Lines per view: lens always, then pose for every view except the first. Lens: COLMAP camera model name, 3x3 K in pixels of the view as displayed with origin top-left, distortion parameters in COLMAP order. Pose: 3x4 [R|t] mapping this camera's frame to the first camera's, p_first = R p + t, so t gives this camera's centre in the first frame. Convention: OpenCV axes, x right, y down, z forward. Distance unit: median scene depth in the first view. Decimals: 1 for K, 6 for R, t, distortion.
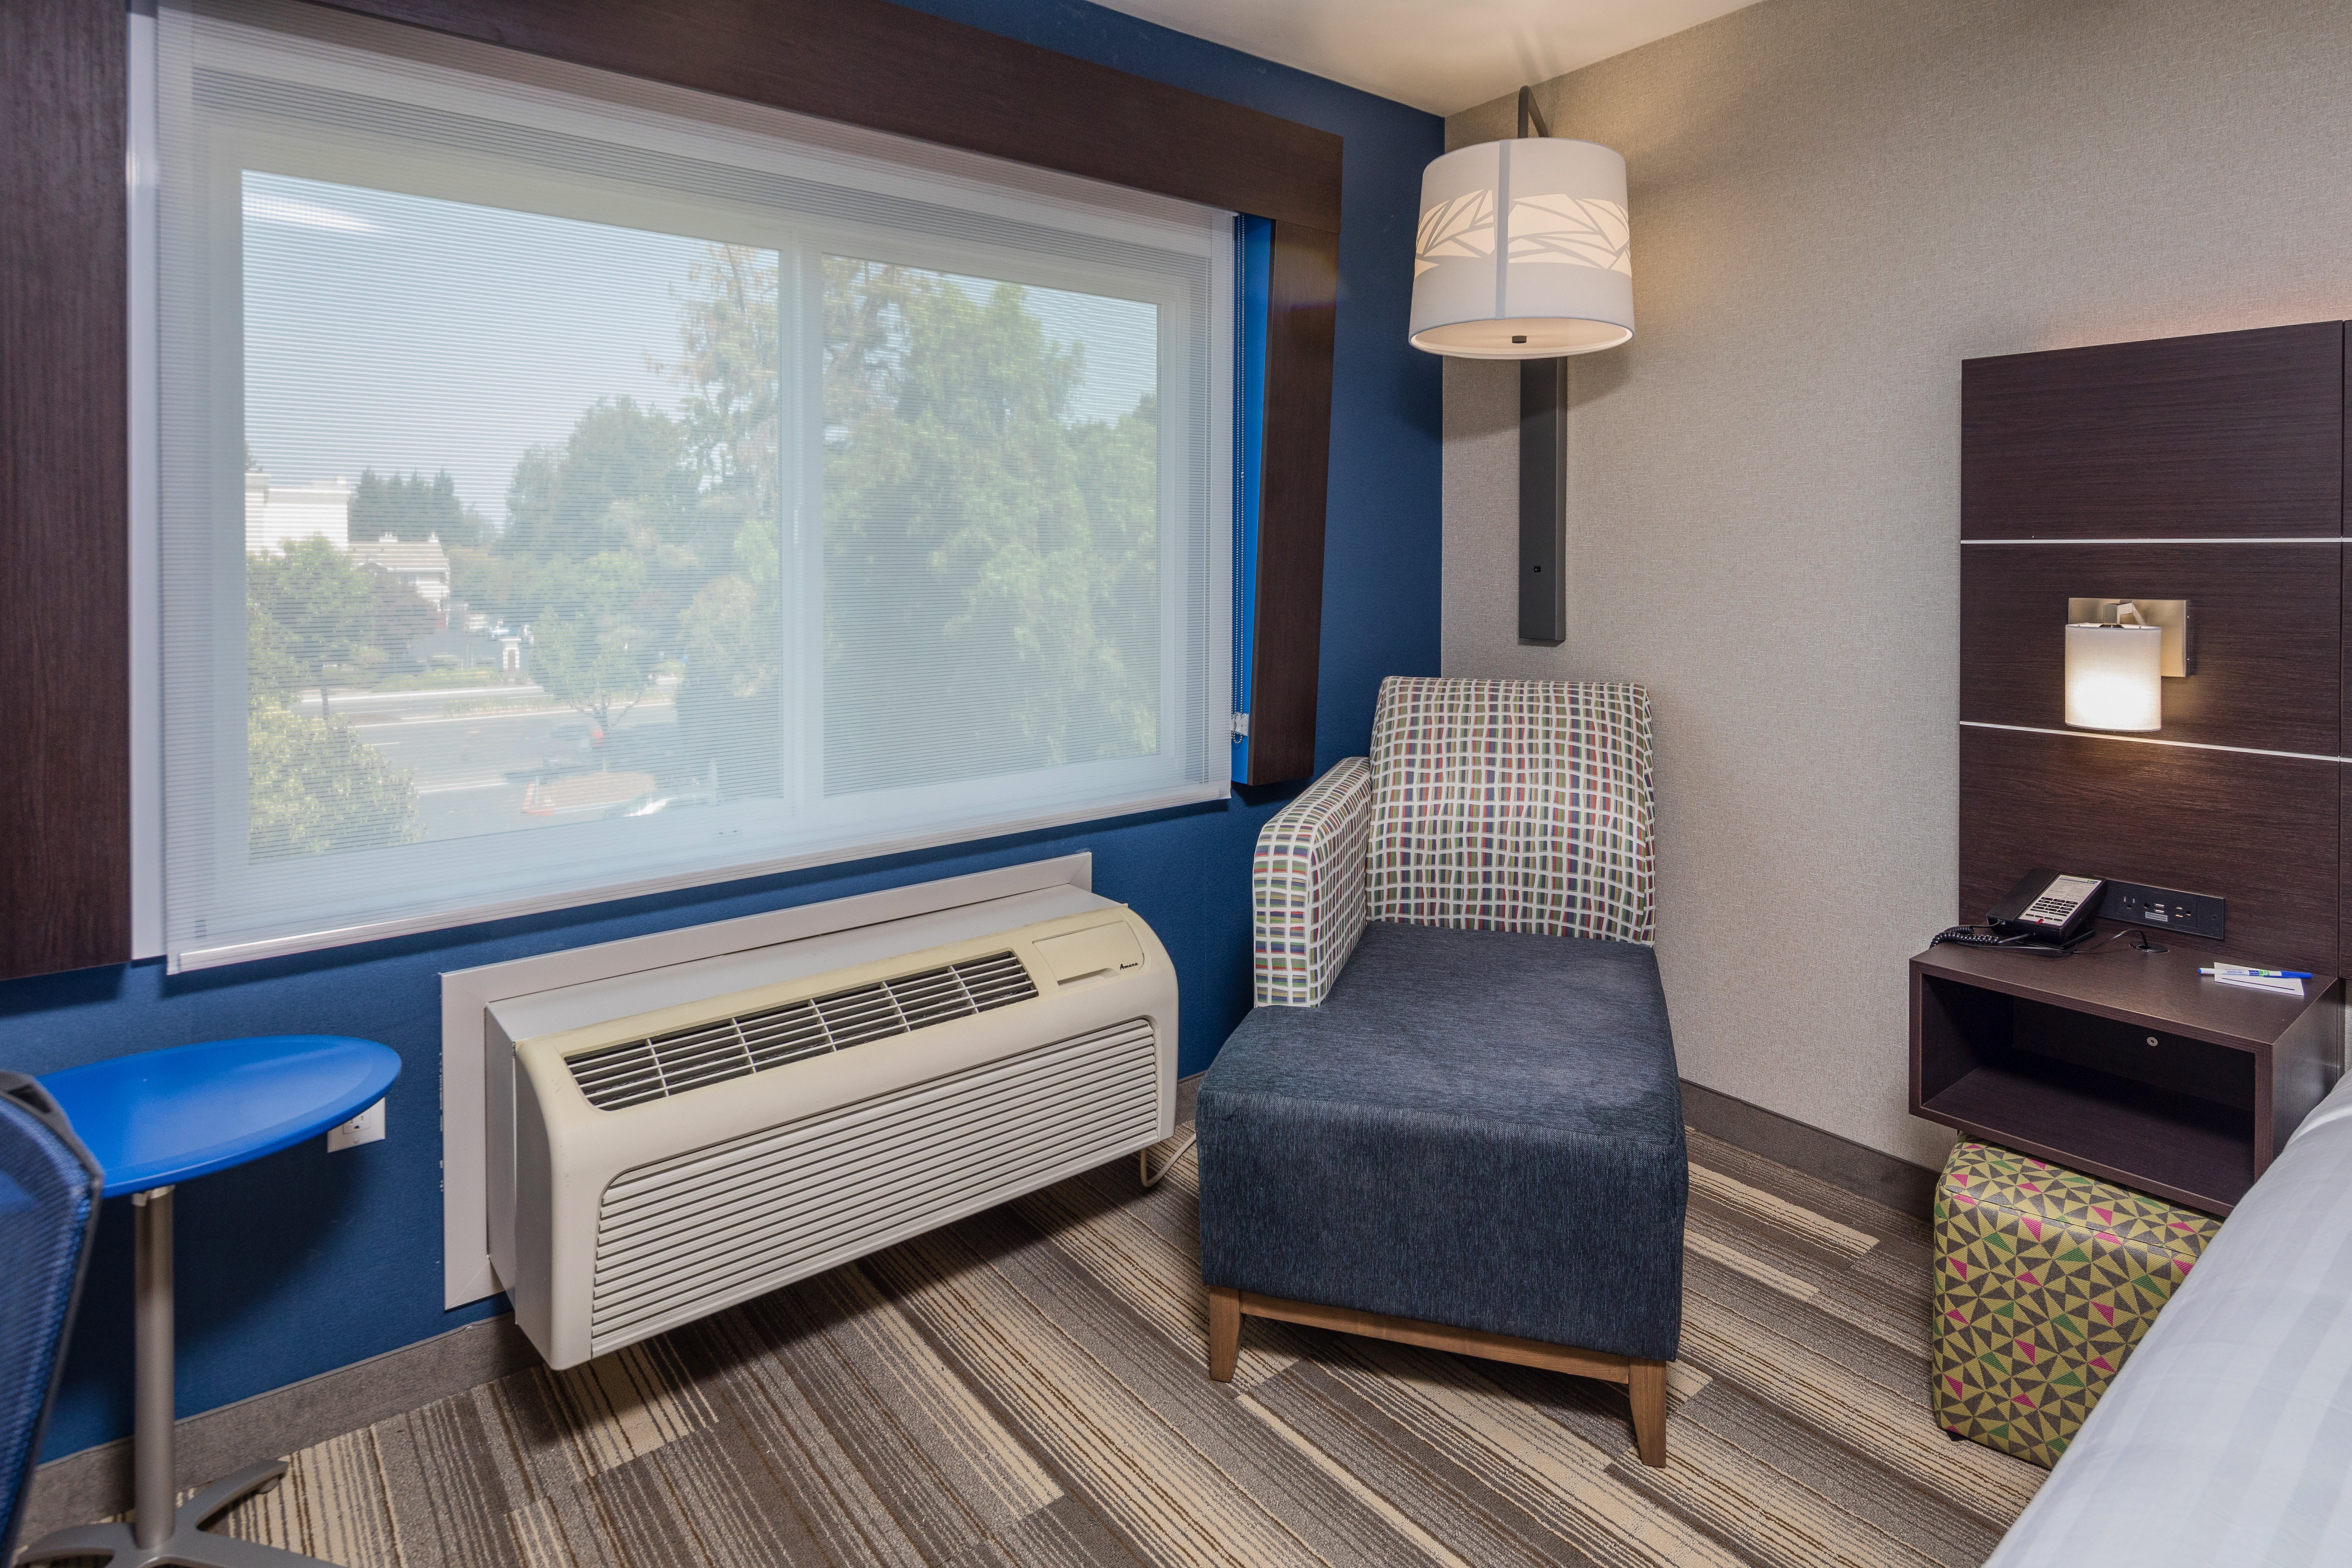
lens RADIAL K [[1173.6, 0, 1176.0], [0, 1173.6, 784.0], [0, 0, 1]] dist [-0.009823, -0.000718]
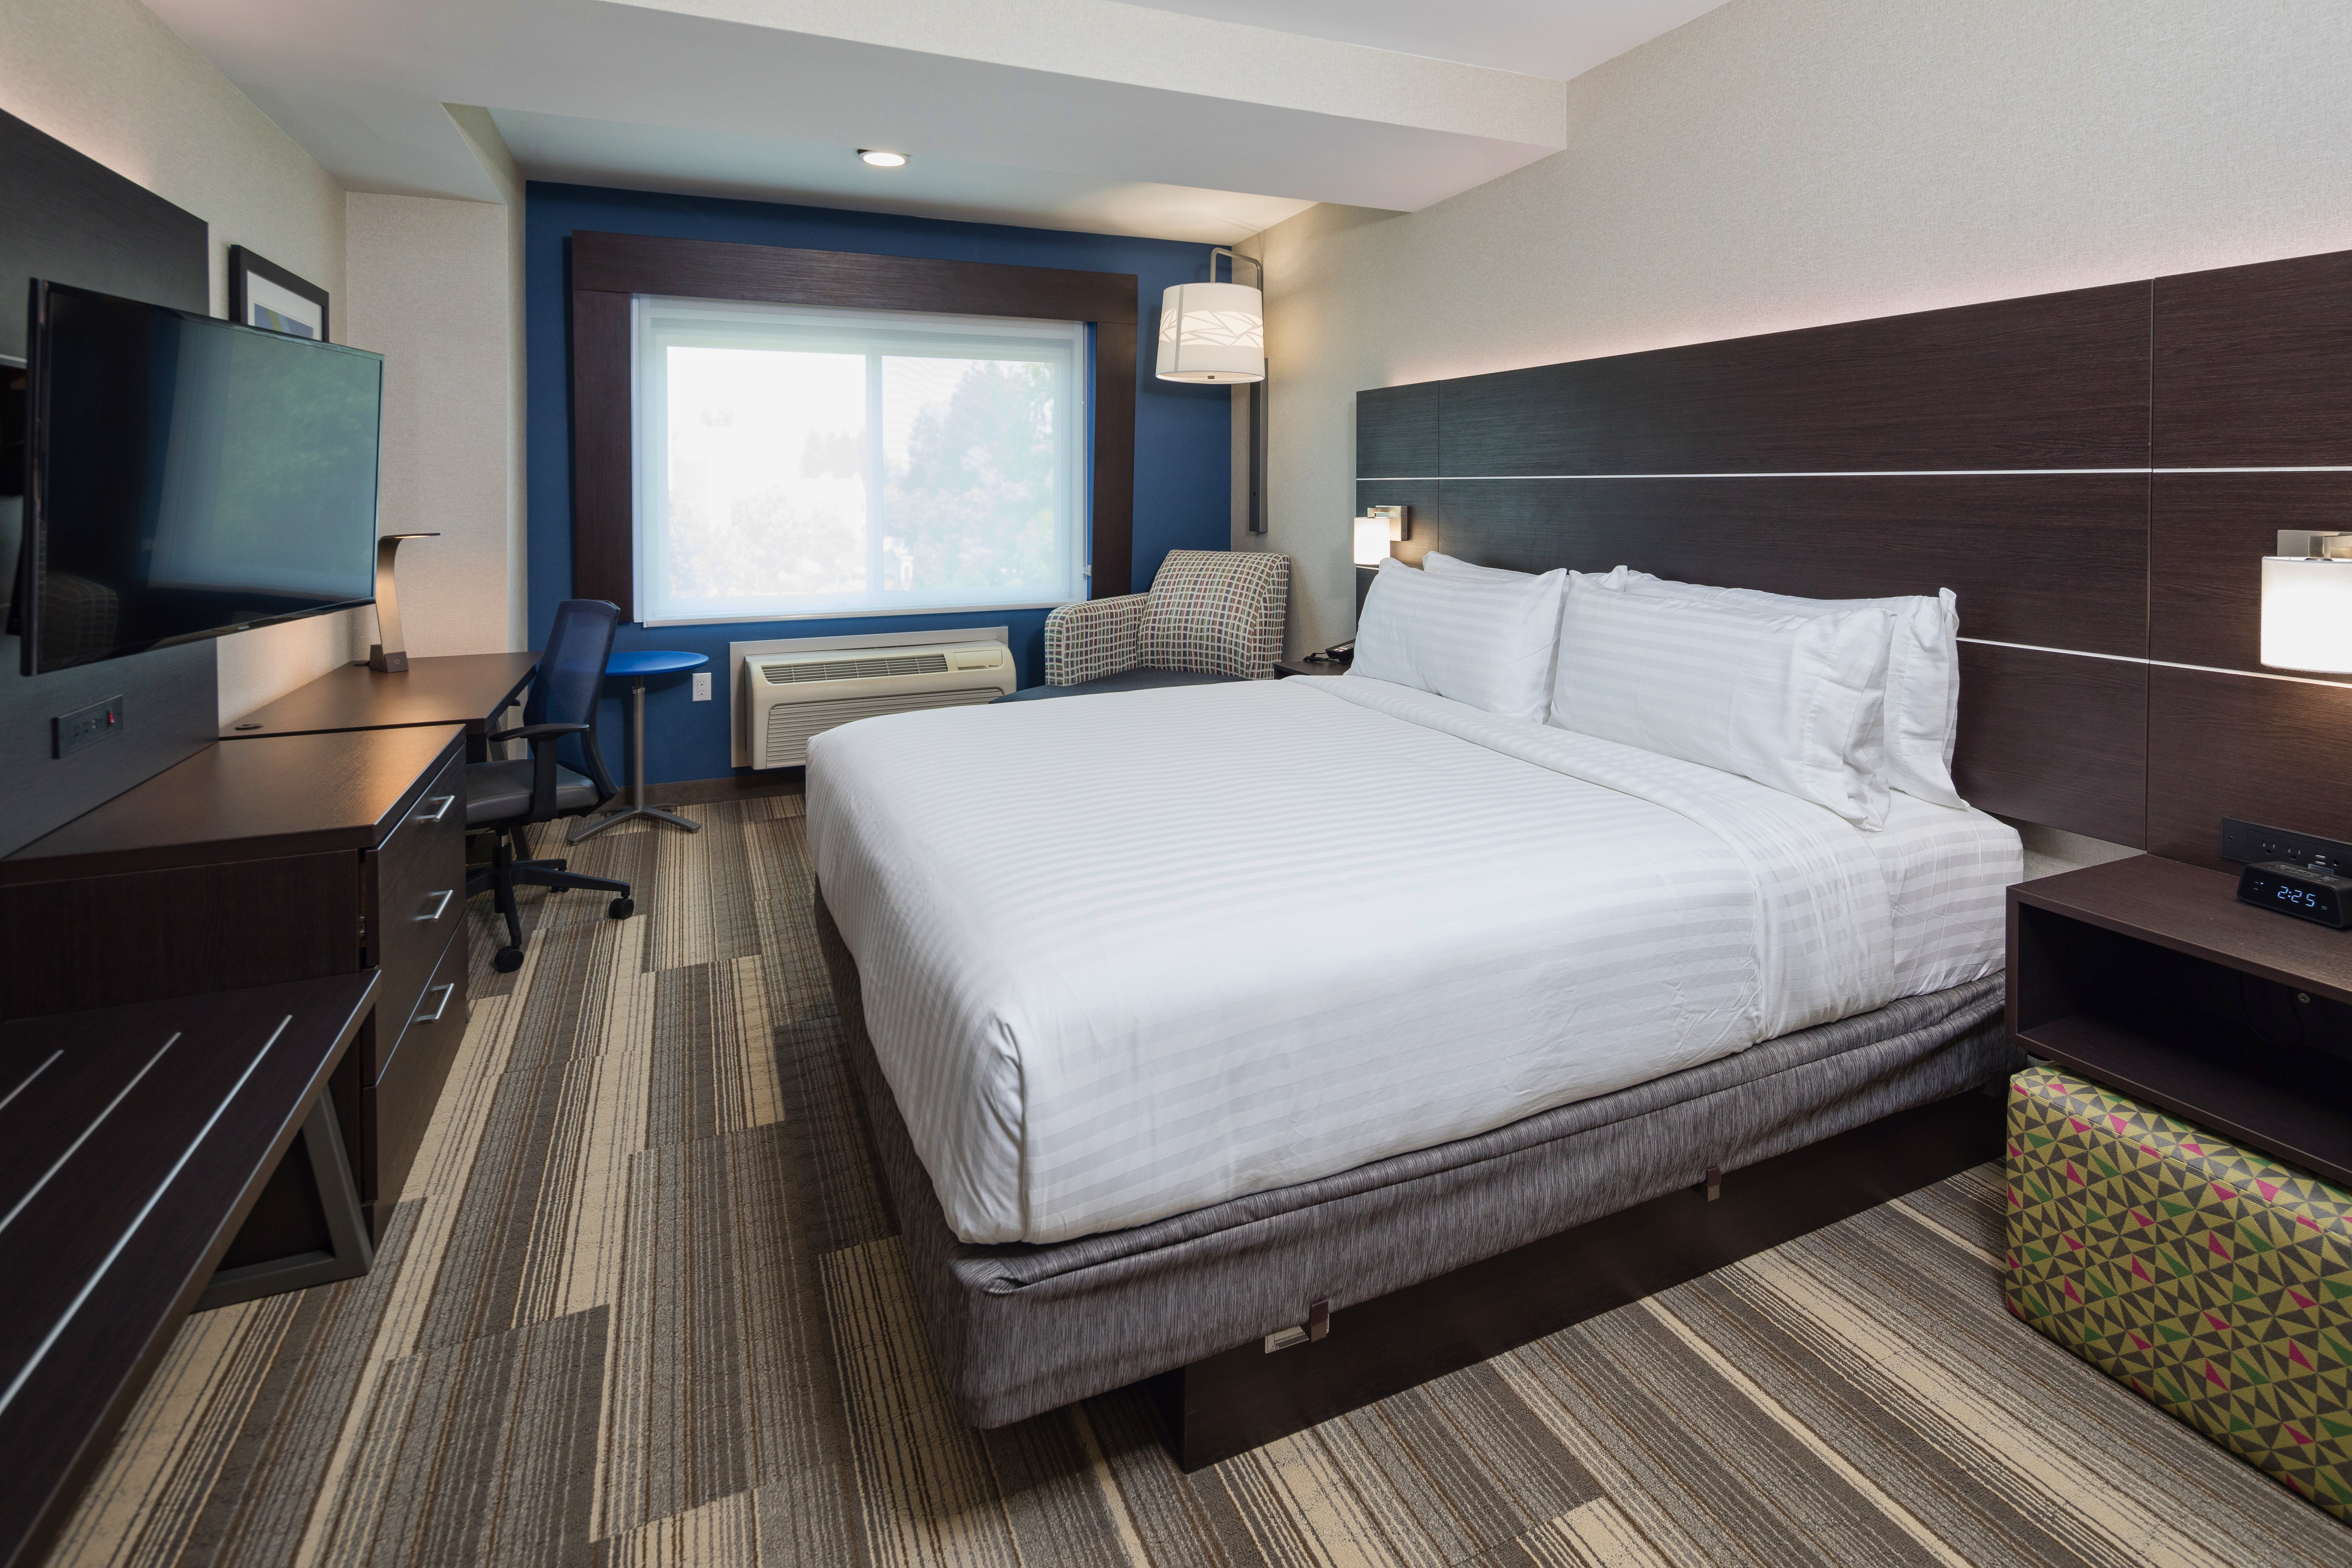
lens RADIAL K [[1104.9, 0, 1176.0], [0, 1104.9, 784.0], [0, 0, 1]] dist [0.000951, 0.000232]
pose [[0.955001, 0.085124, -0.284125, 0.226744], [-0.067591, 0.995186, 0.070972, 0.050174], [0.288798, -0.048574, 0.956157, -0.235190]]
